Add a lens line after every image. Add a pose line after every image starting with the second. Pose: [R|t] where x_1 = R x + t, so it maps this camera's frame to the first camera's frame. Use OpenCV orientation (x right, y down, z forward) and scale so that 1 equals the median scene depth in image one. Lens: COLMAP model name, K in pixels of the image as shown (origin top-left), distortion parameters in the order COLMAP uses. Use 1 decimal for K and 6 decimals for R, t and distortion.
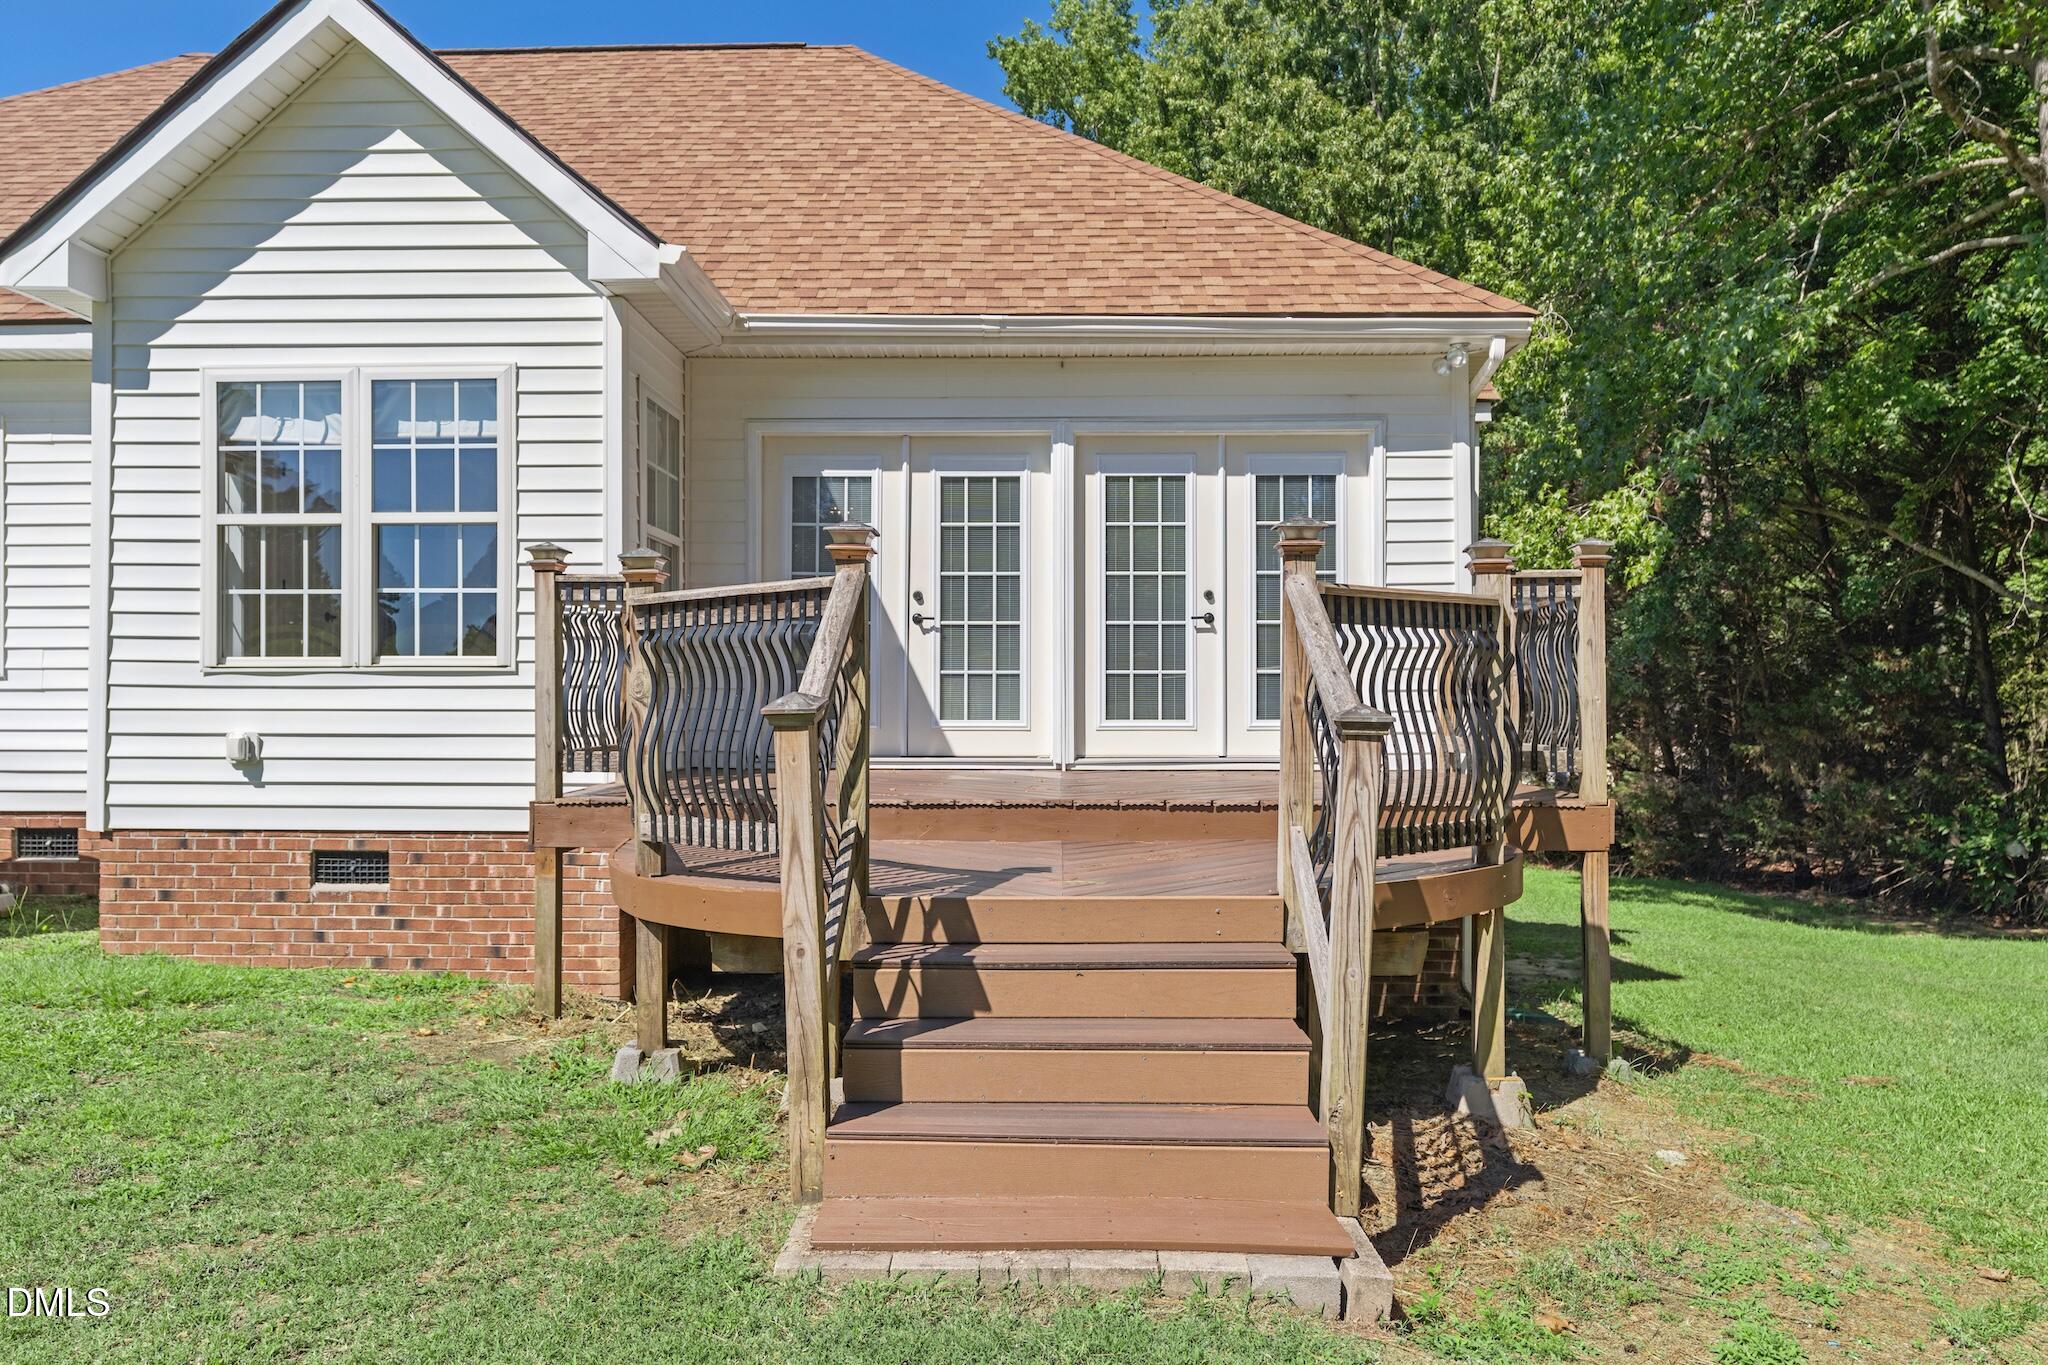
lens RADIAL K [[1392.2, 0, 1027.6], [0, 1392.2, 695.2], [0, 0, 1]] dist [0.004931, 0.006428]
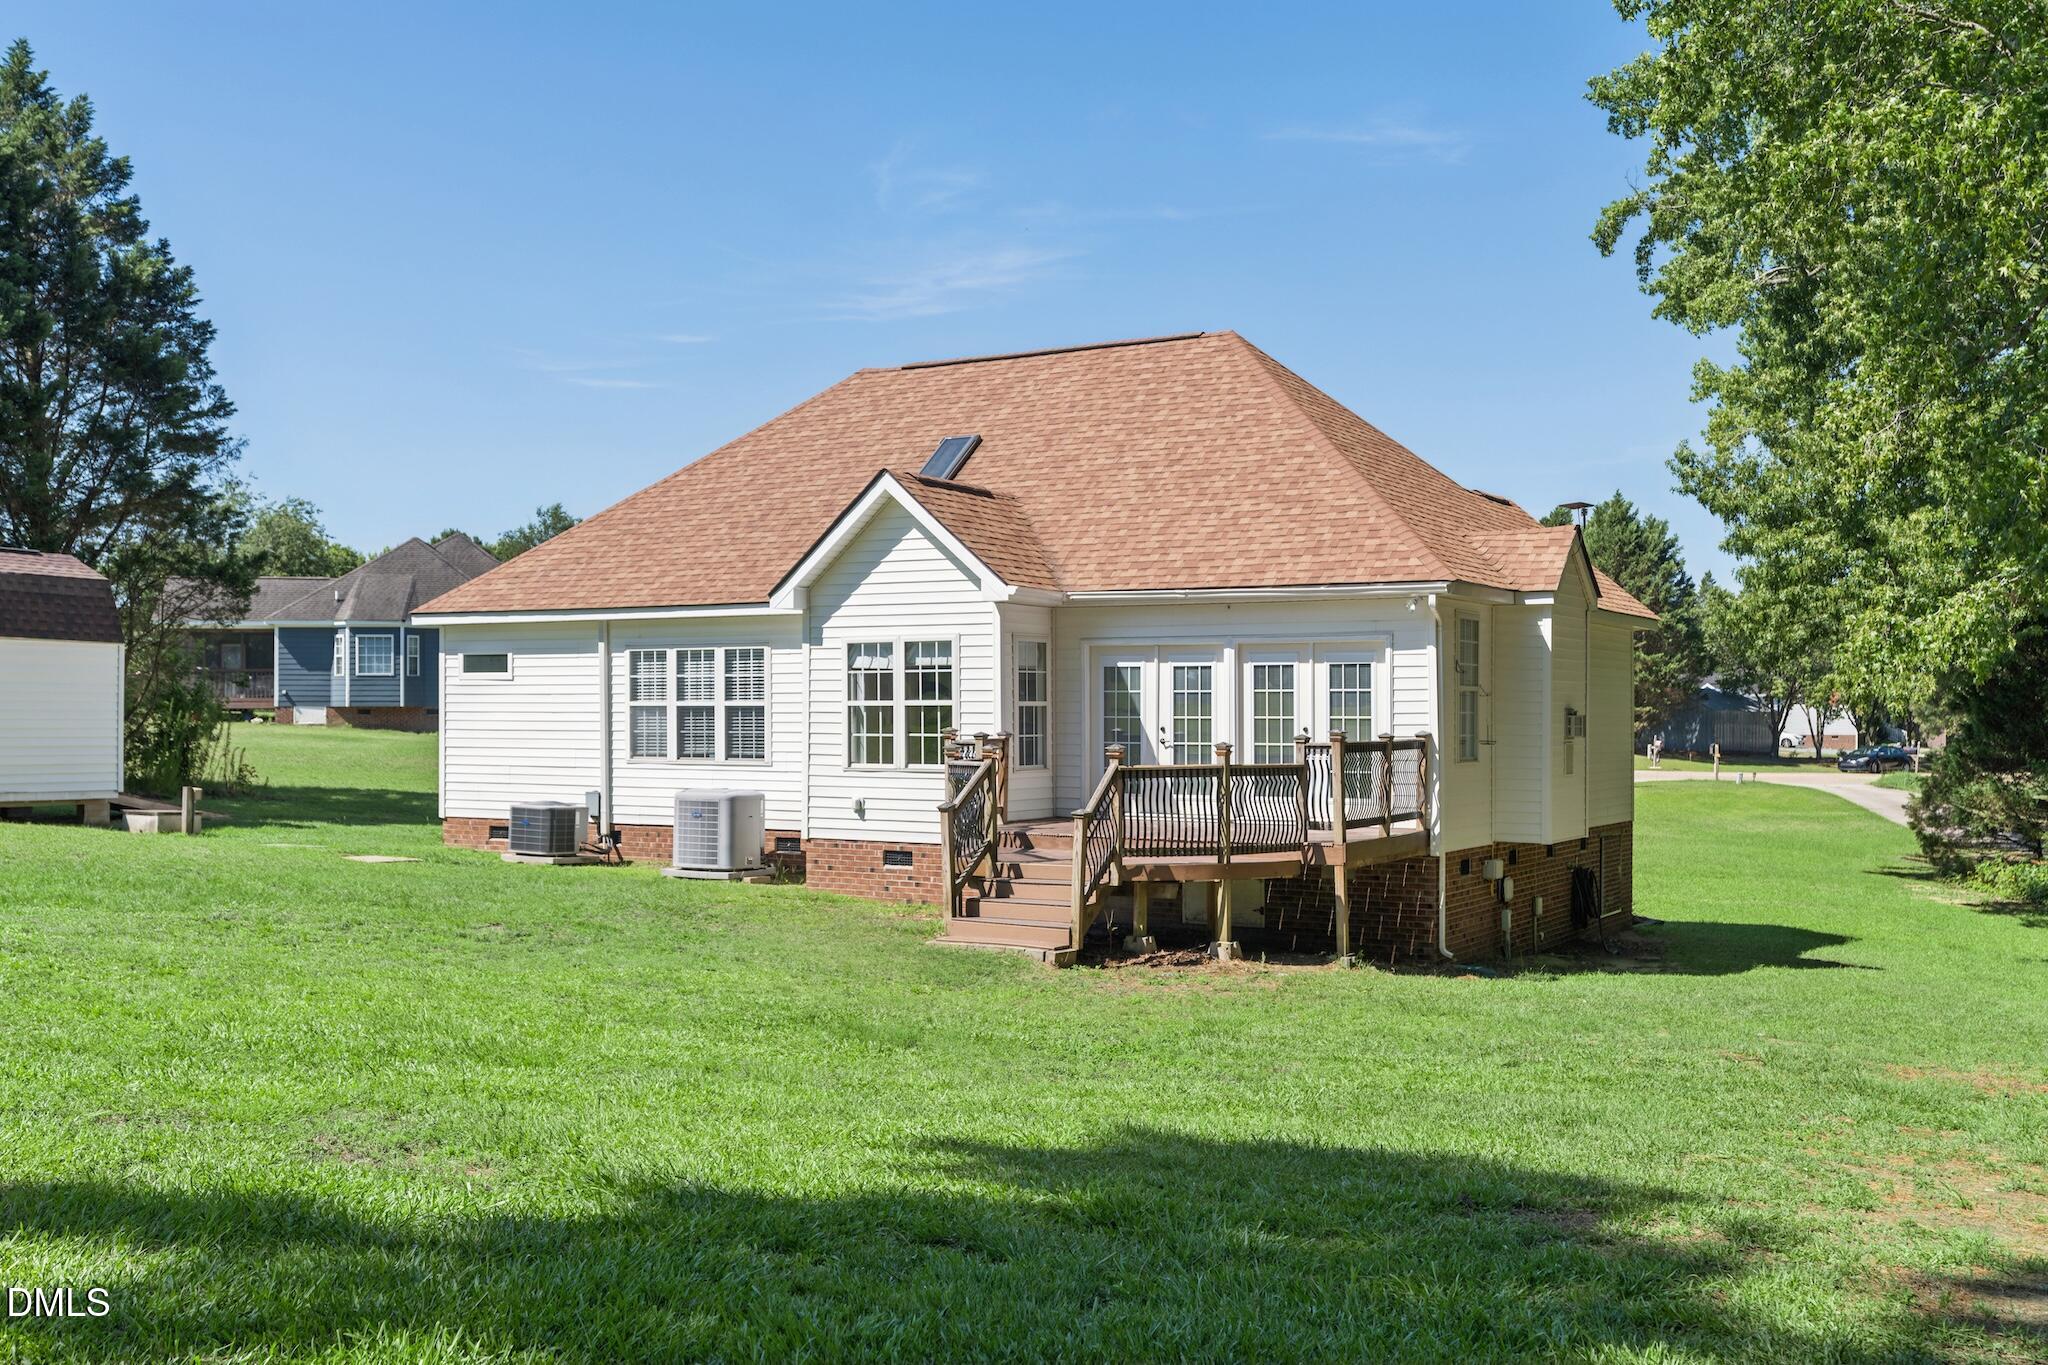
lens RADIAL K [[2010.7, 0, 1024.6], [0, 2010.7, 683.6], [0, 0, 1]] dist [-0.004993, 0.000000]
pose [[0.876587, -0.006730, -0.481197, 1.232616], [0.004784, 0.999975, -0.005269, -0.137207], [0.481220, 0.002317, 0.876597, -1.710174]]
